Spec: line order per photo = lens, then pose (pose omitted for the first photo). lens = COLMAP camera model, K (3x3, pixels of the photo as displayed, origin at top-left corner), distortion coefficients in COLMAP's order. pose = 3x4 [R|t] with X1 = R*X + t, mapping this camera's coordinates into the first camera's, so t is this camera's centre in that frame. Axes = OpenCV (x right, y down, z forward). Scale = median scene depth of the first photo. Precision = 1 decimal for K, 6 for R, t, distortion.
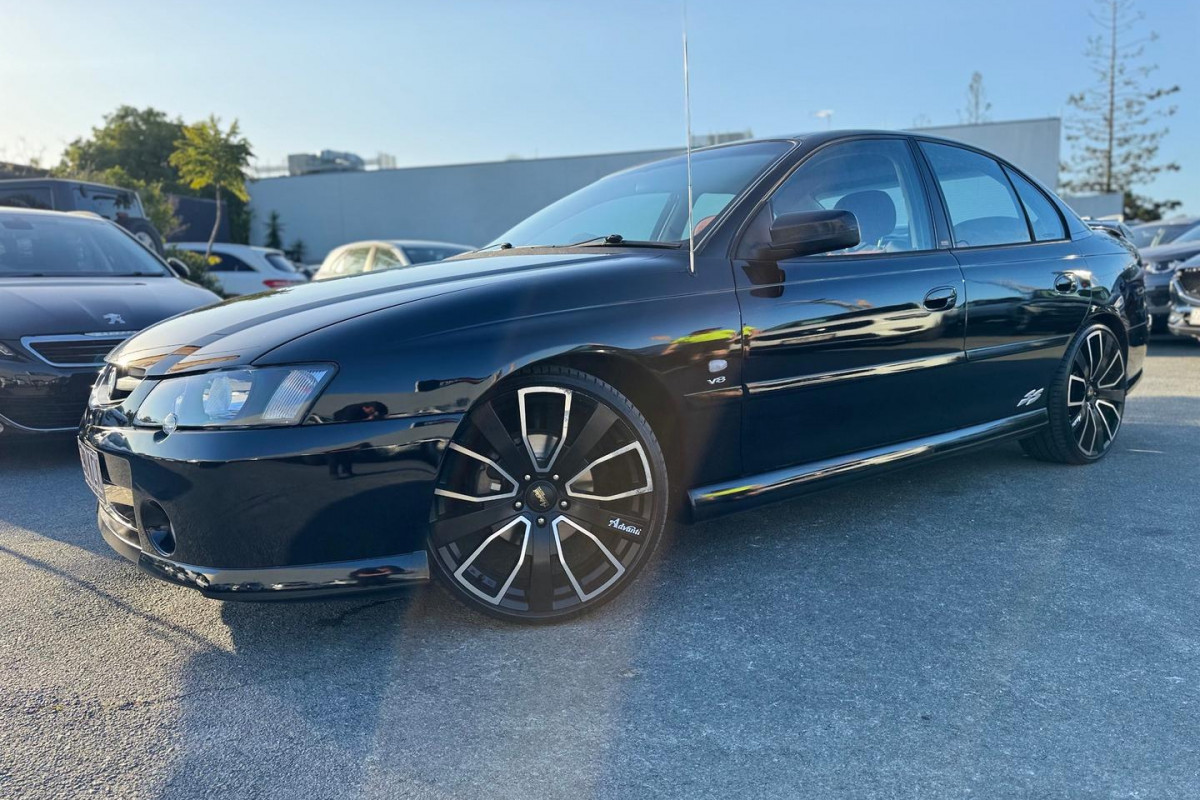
lens RADIAL K [[932.6, 0, 609.6], [0, 932.6, 403.6], [0, 0, 1]] dist [0.049600, -0.086194]
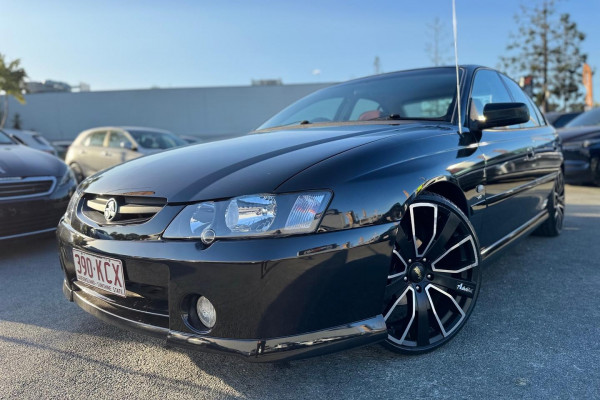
lens RADIAL K [[466.3, 0, 304.8], [0, 466.3, 201.8], [0, 0, 1]] dist [0.049600, -0.086194]
pose [[0.970981, -0.023243, 0.238026, -0.443854], [0.030496, 0.999175, -0.026835, -0.004572], [-0.237206, 0.033315, 0.970888, 0.270634]]
